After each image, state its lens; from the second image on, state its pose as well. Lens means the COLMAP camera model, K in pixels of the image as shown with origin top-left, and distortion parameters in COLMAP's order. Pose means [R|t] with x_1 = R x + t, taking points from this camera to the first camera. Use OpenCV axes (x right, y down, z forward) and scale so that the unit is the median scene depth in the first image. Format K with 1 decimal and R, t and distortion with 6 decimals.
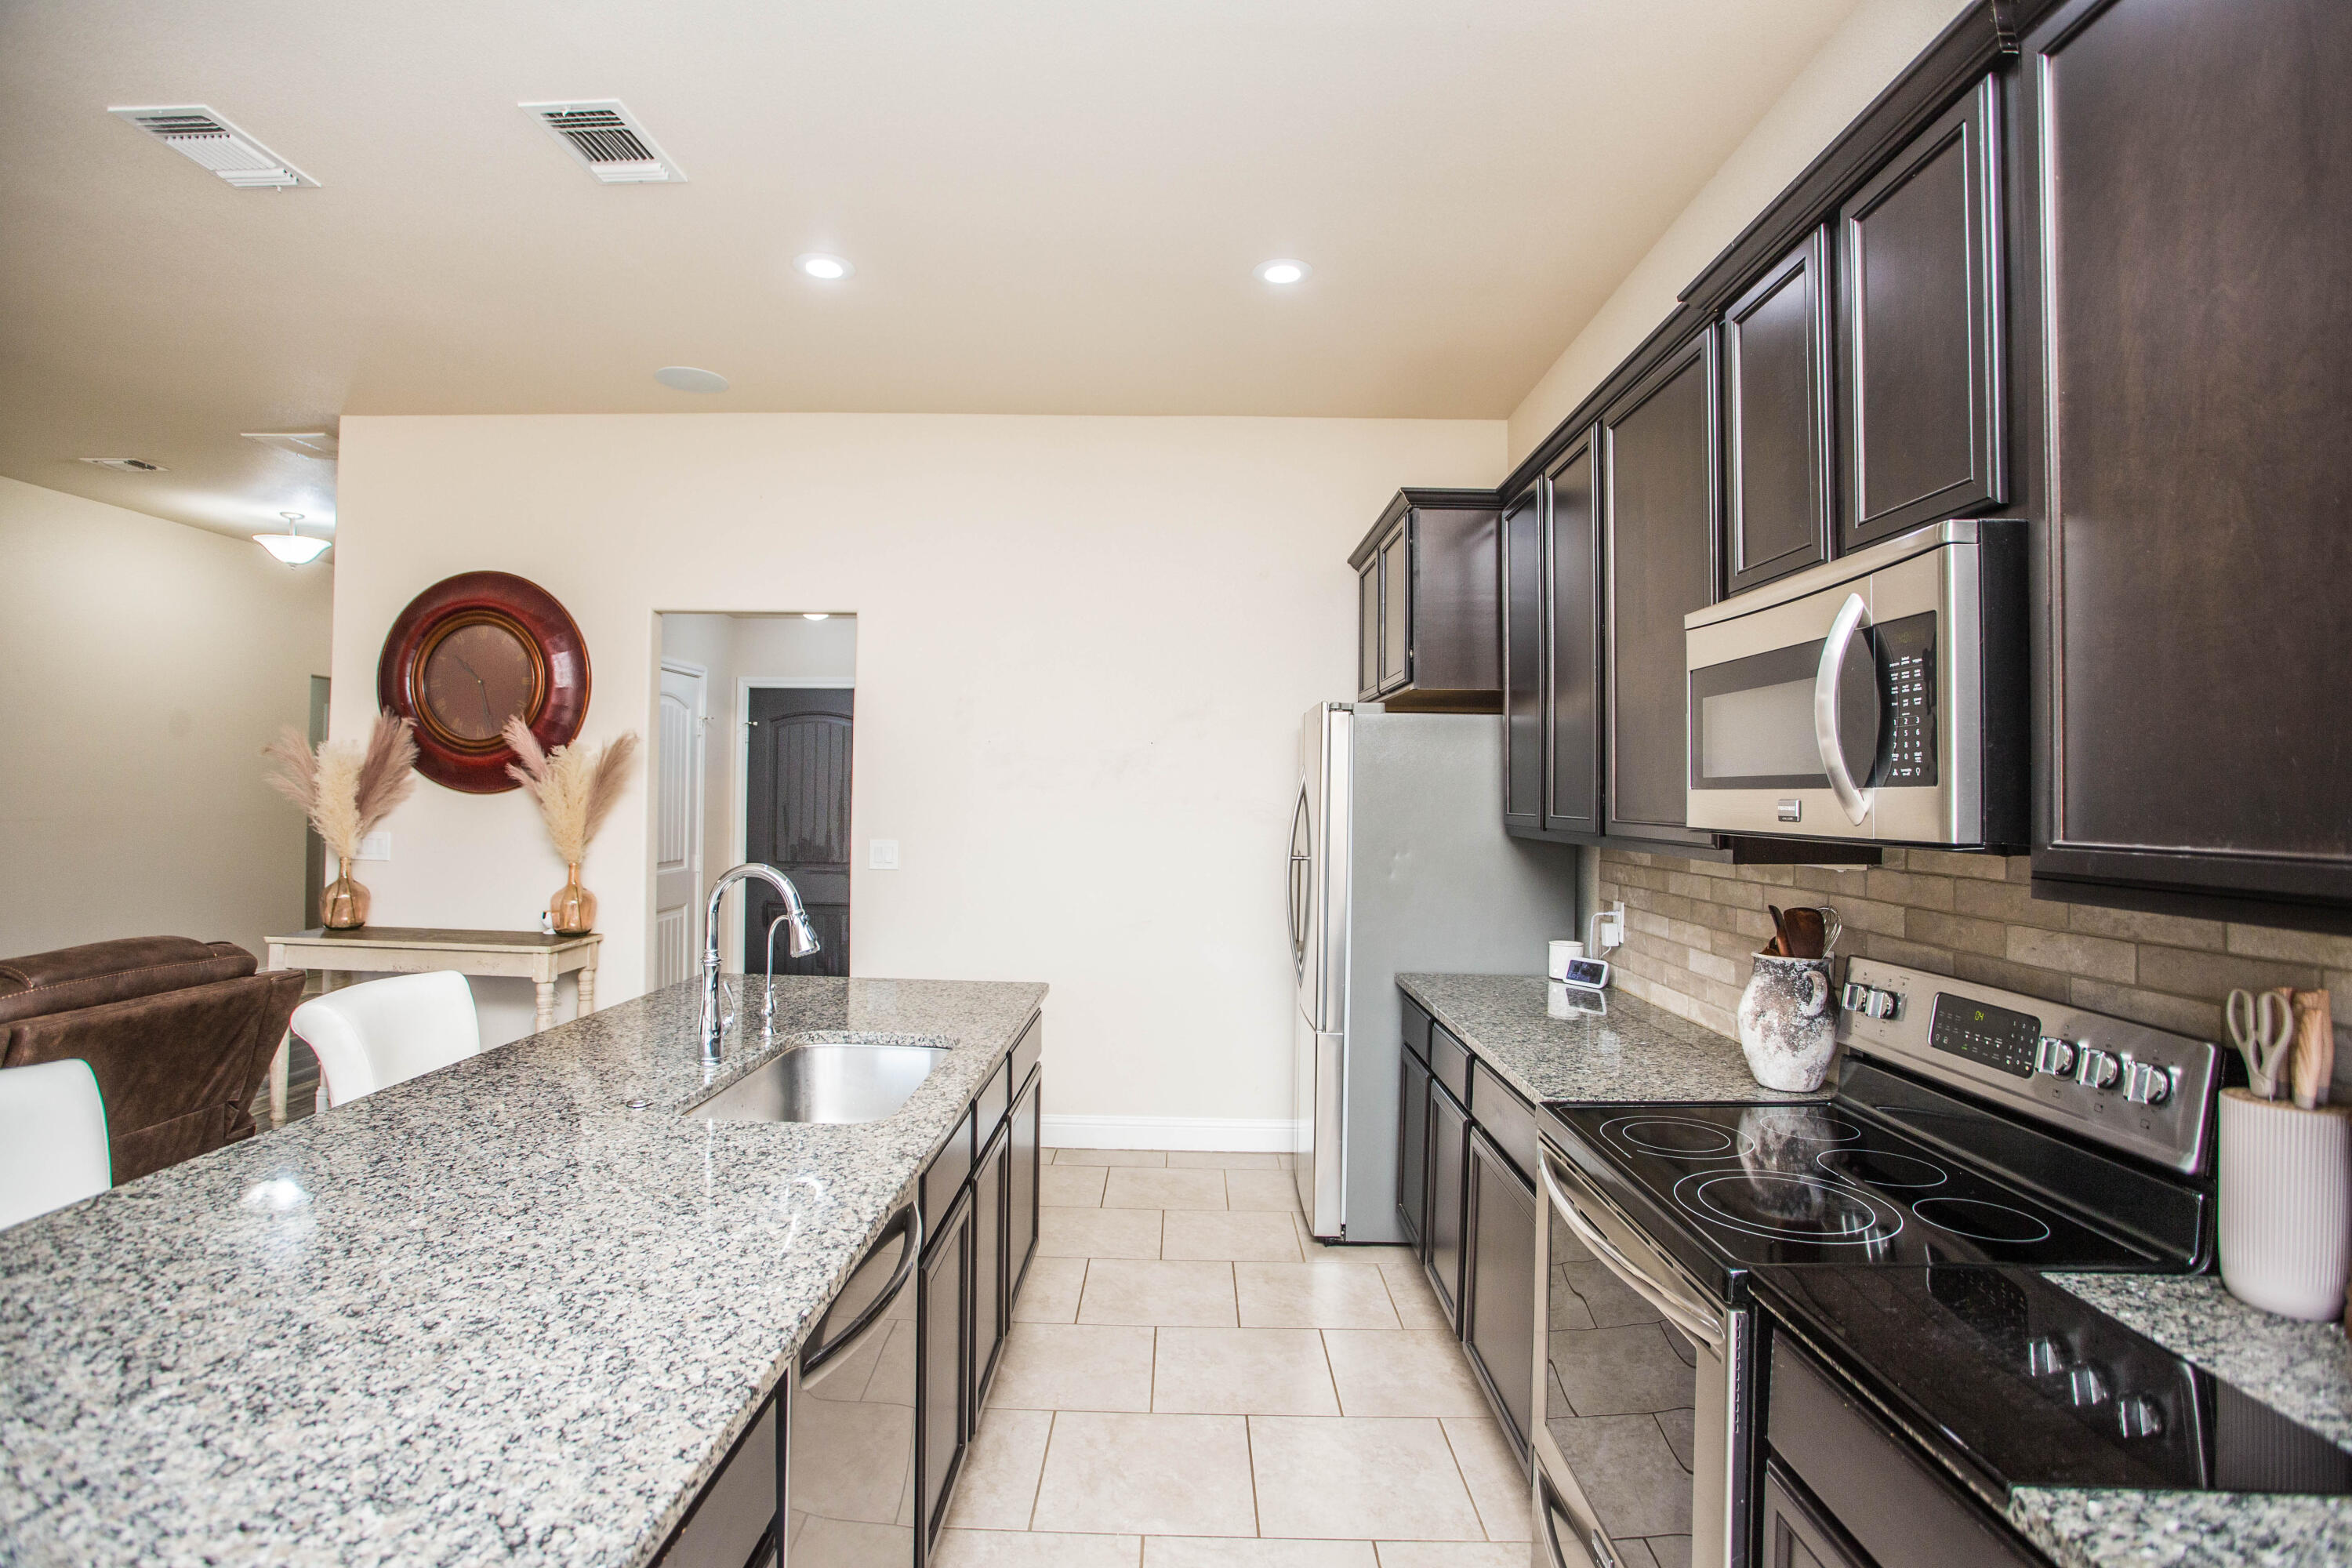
lens RADIAL K [[1137.1, 0, 1169.3], [0, 1137.1, 771.9], [0, 0, 1]] dist [-0.072644, 0.027924]
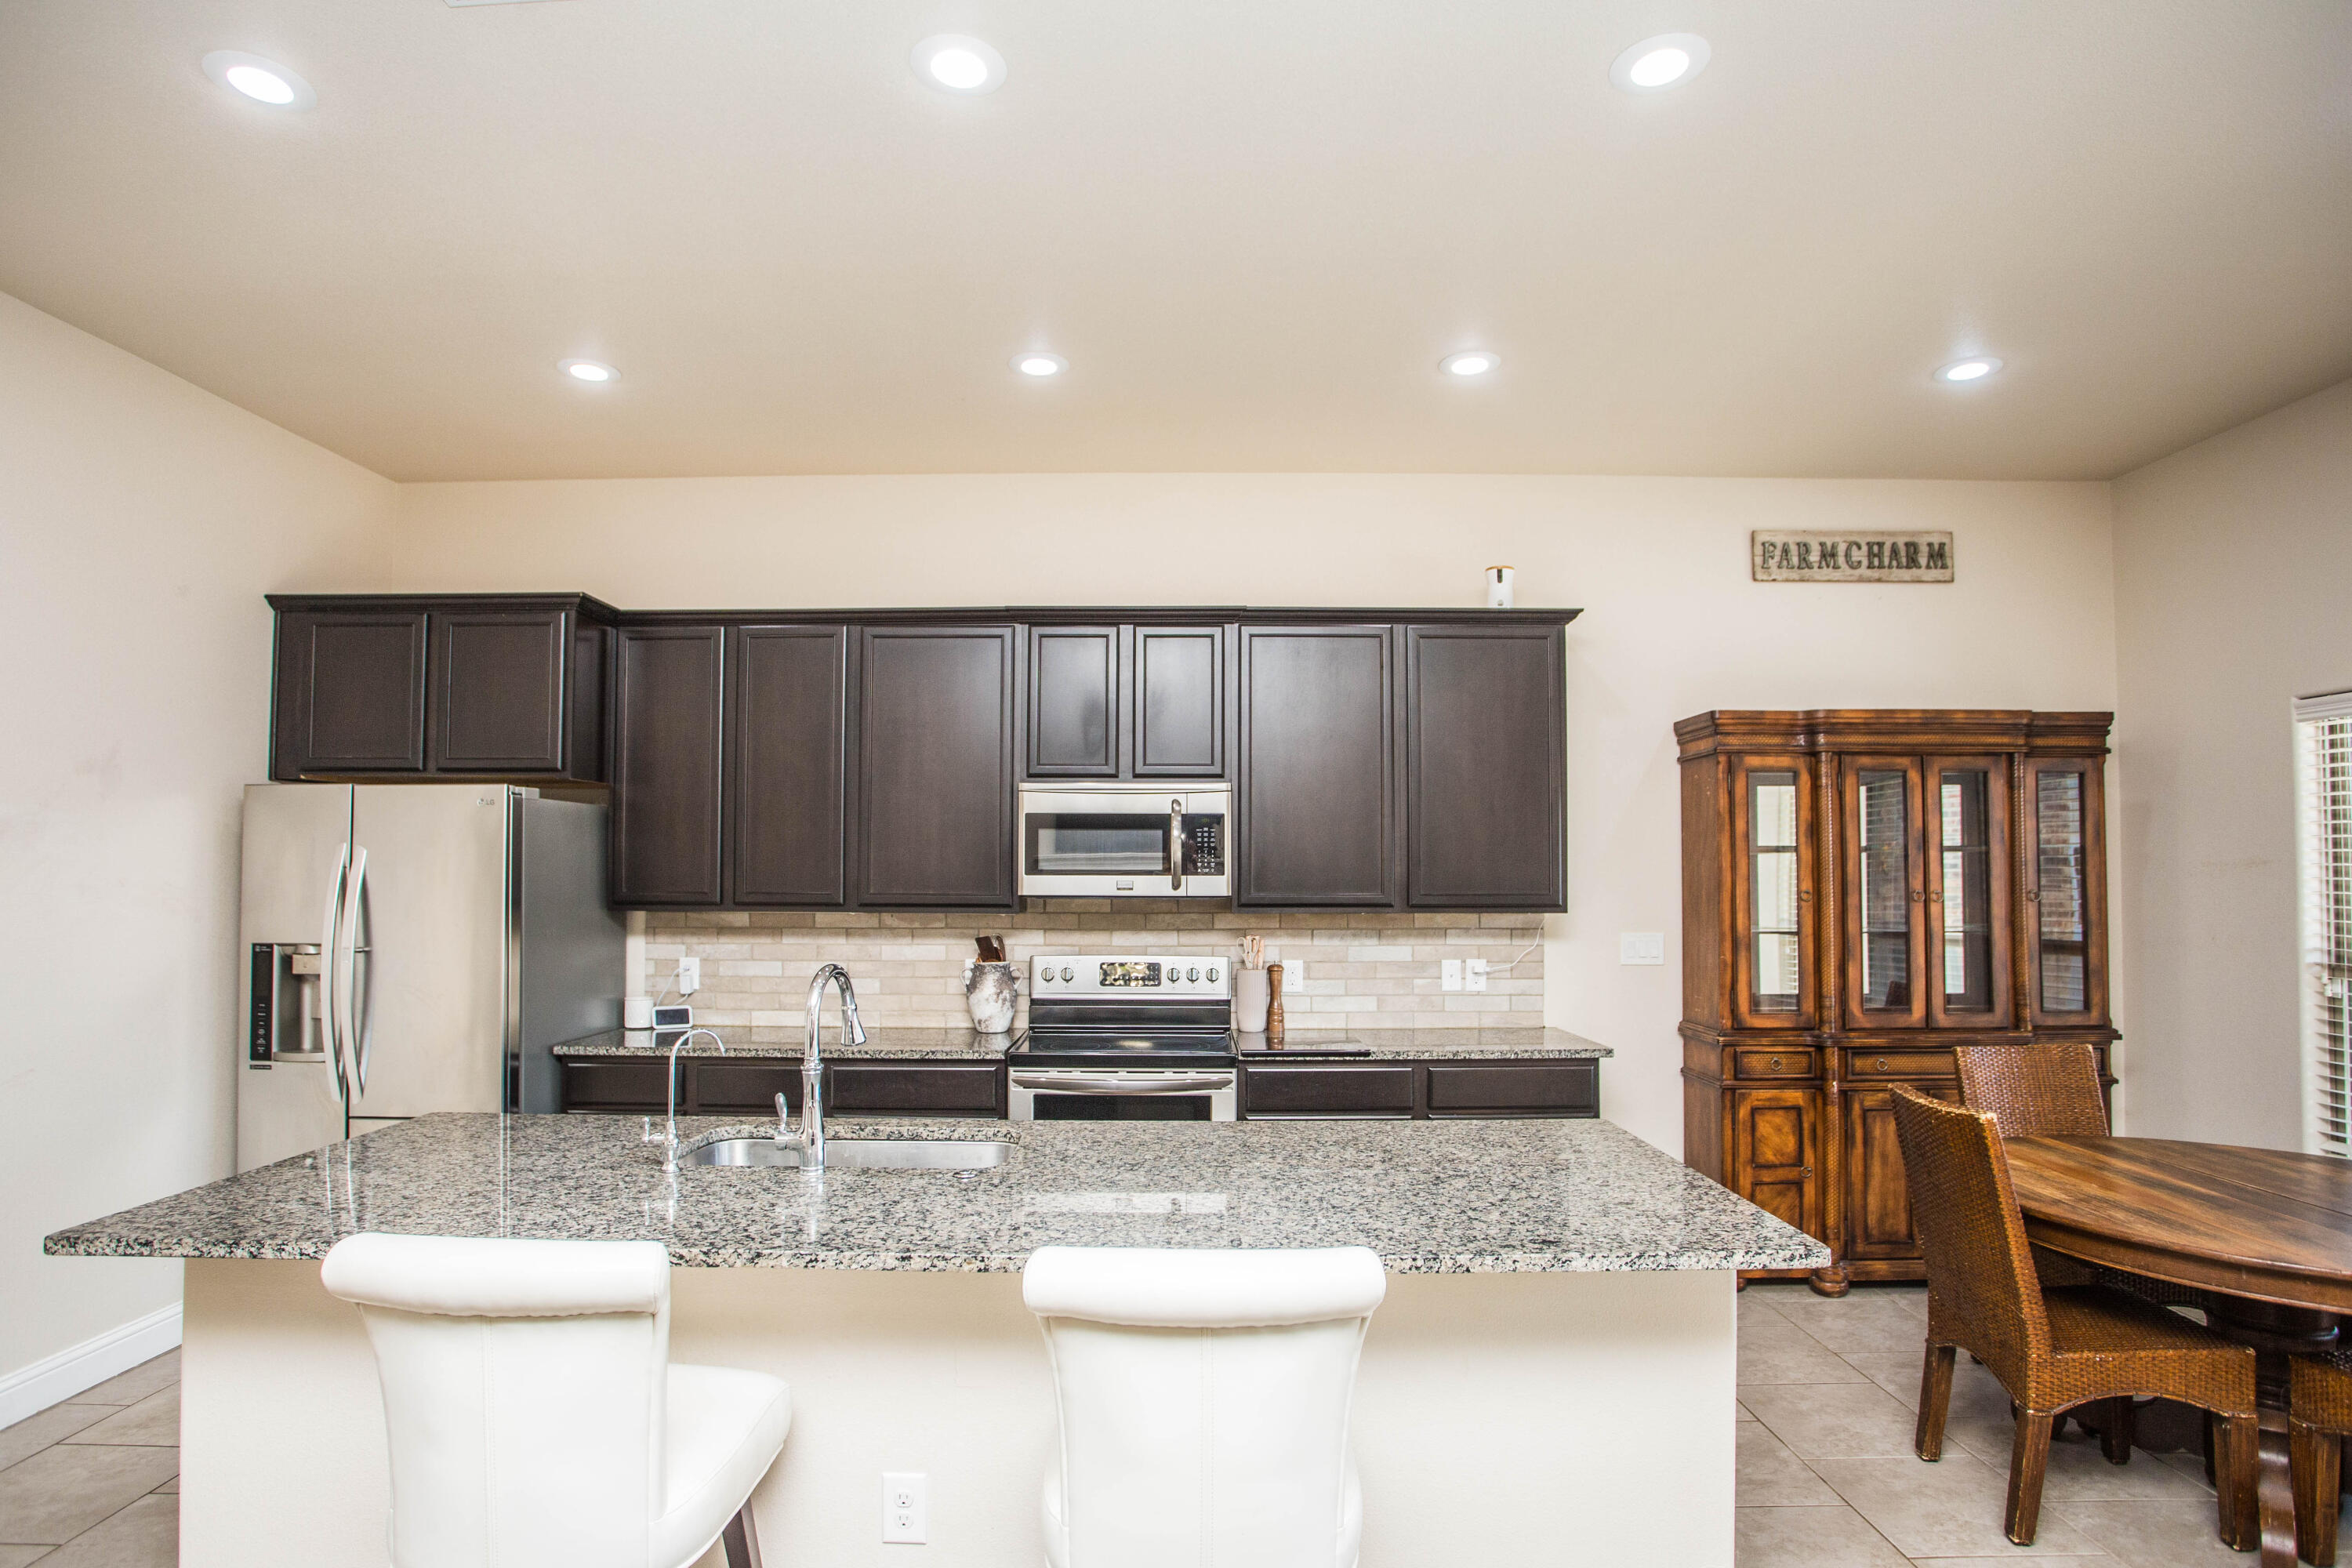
lens RADIAL K [[1216.3, 0, 1165.6], [0, 1216.3, 831.4], [0, 0, 1]] dist [-0.075860, 0.030346]
pose [[-0.006472, 0.017159, 0.999832, -0.718300], [-0.021110, 0.999628, -0.017292, -0.012573], [-0.999756, -0.021218, -0.006107, 0.344449]]
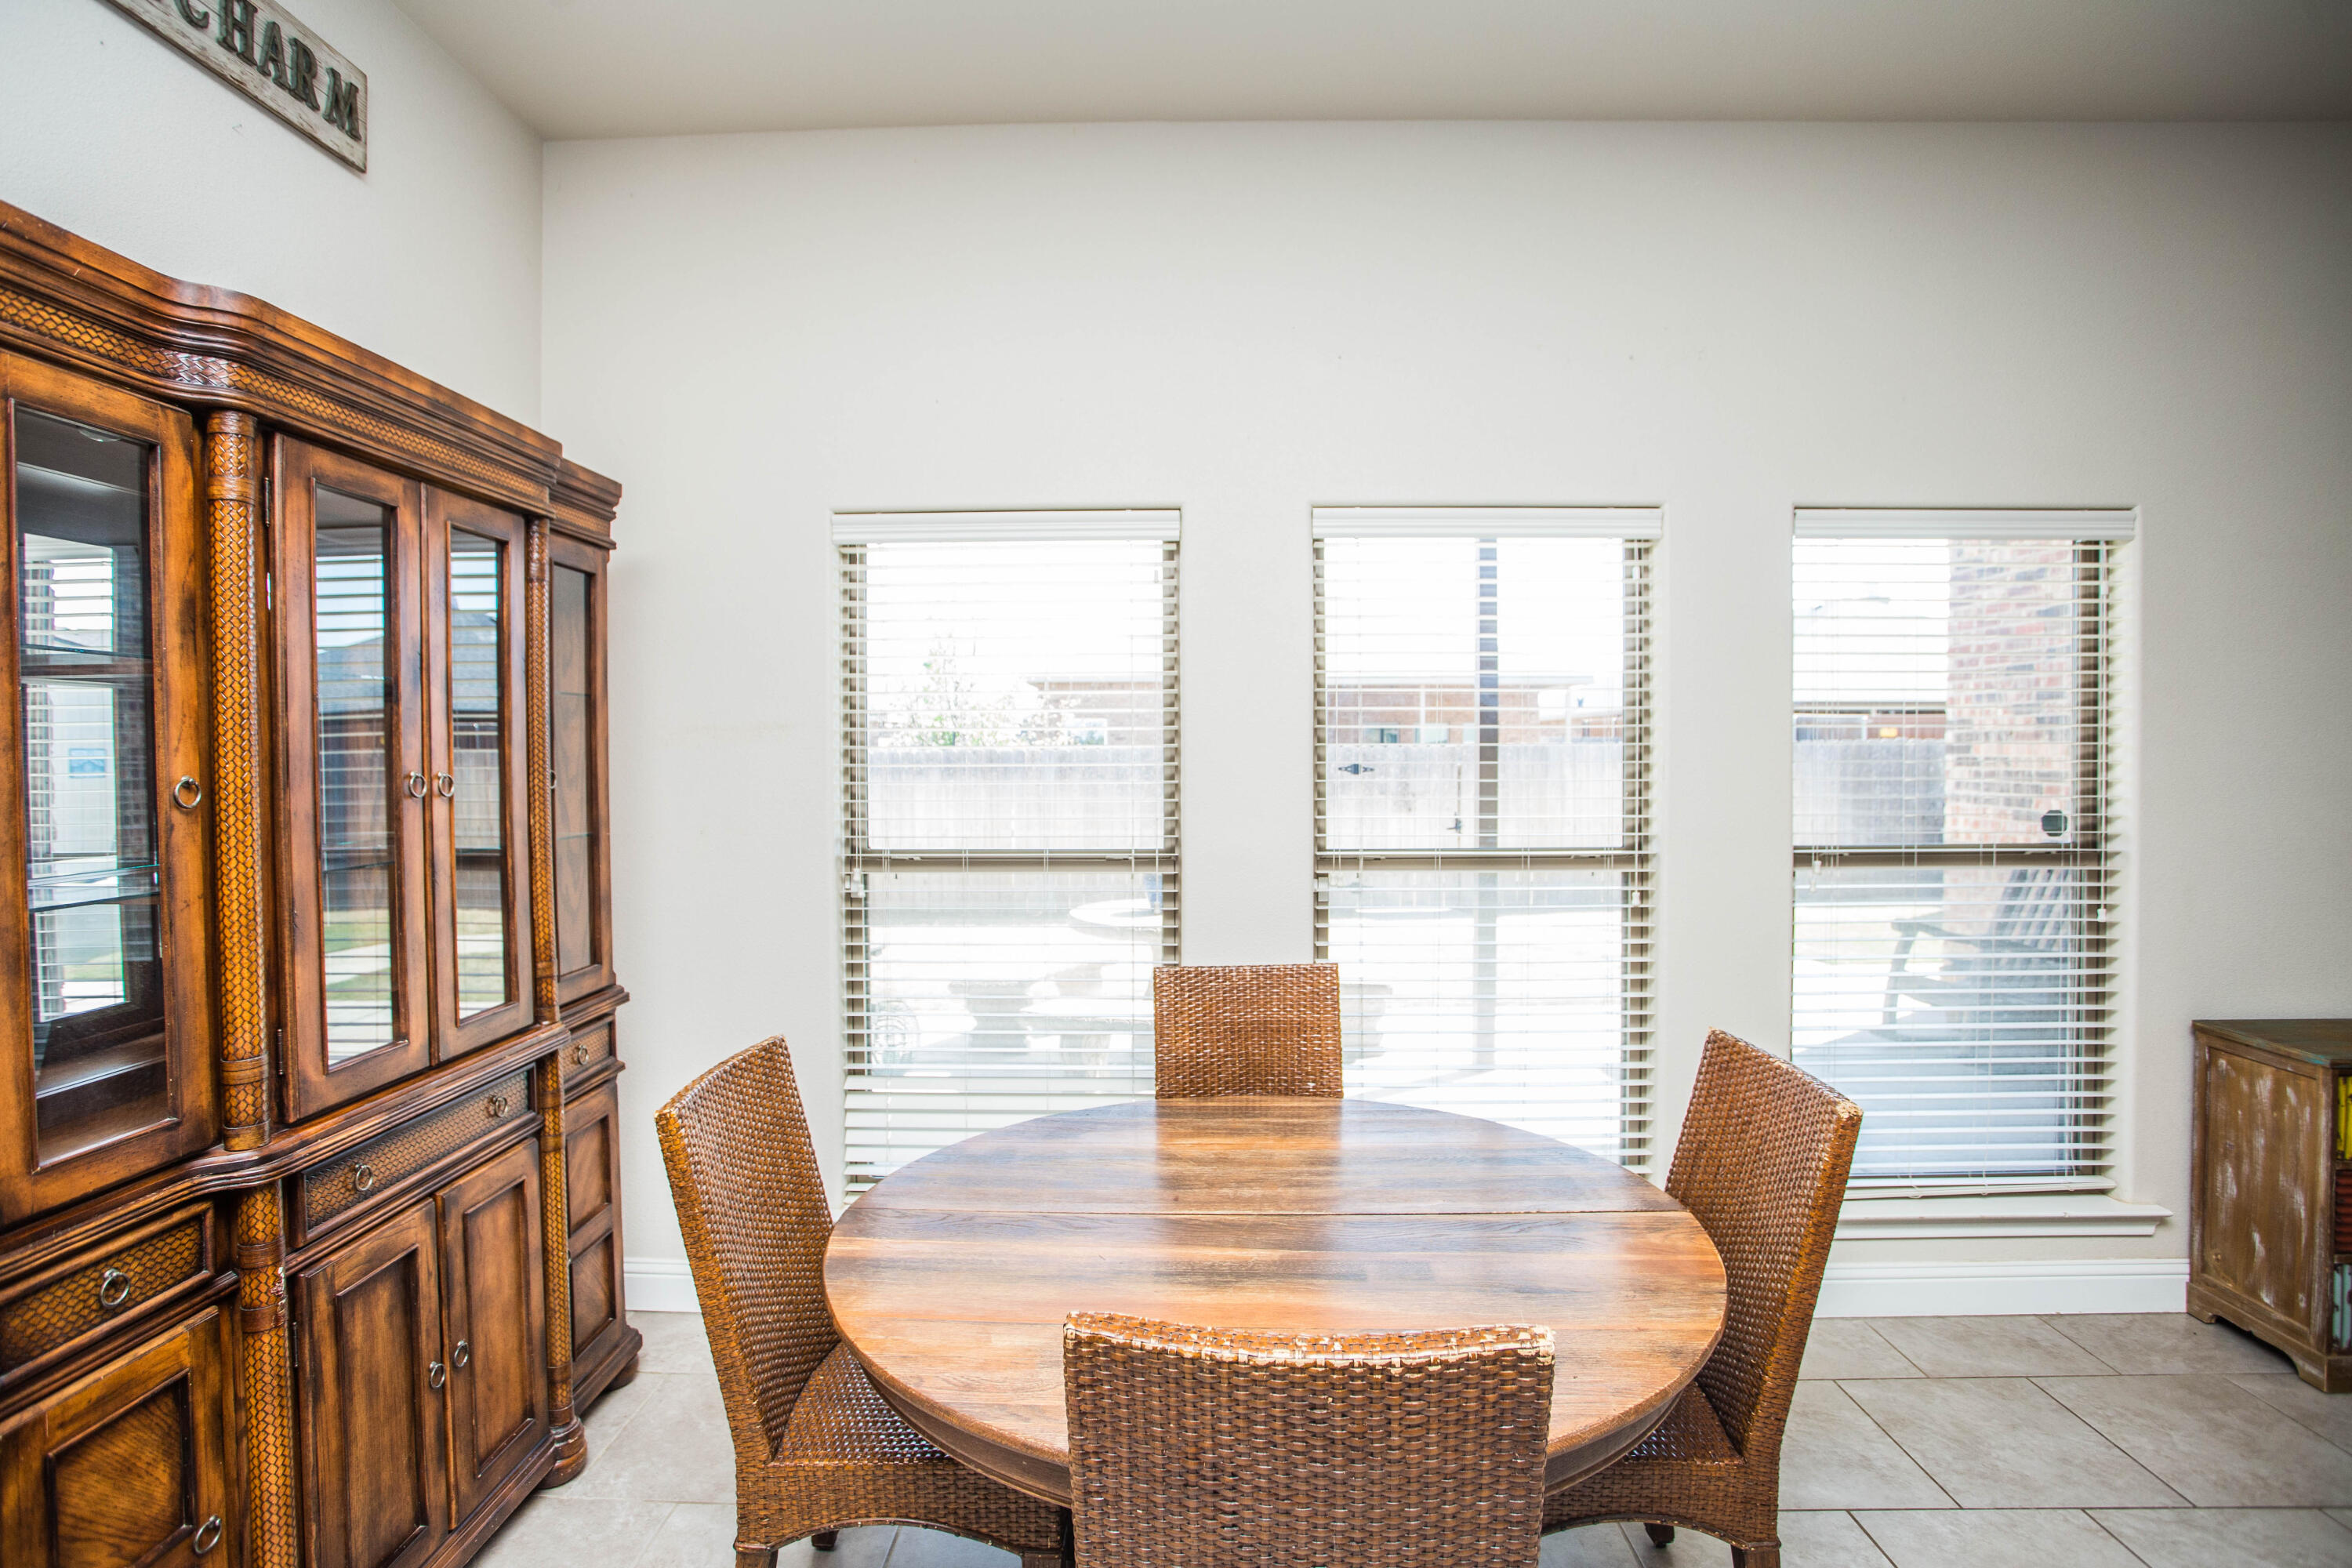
lens RADIAL K [[1137.1, 0, 1169.3], [0, 1137.1, 771.9], [0, 0, 1]] dist [-0.072644, 0.027924]
pose [[-0.999822, -0.017956, 0.005845, -0.083687], [-0.017953, 0.999839, 0.000492, -0.000453], [-0.005853, 0.000387, -0.999983, 0.149595]]
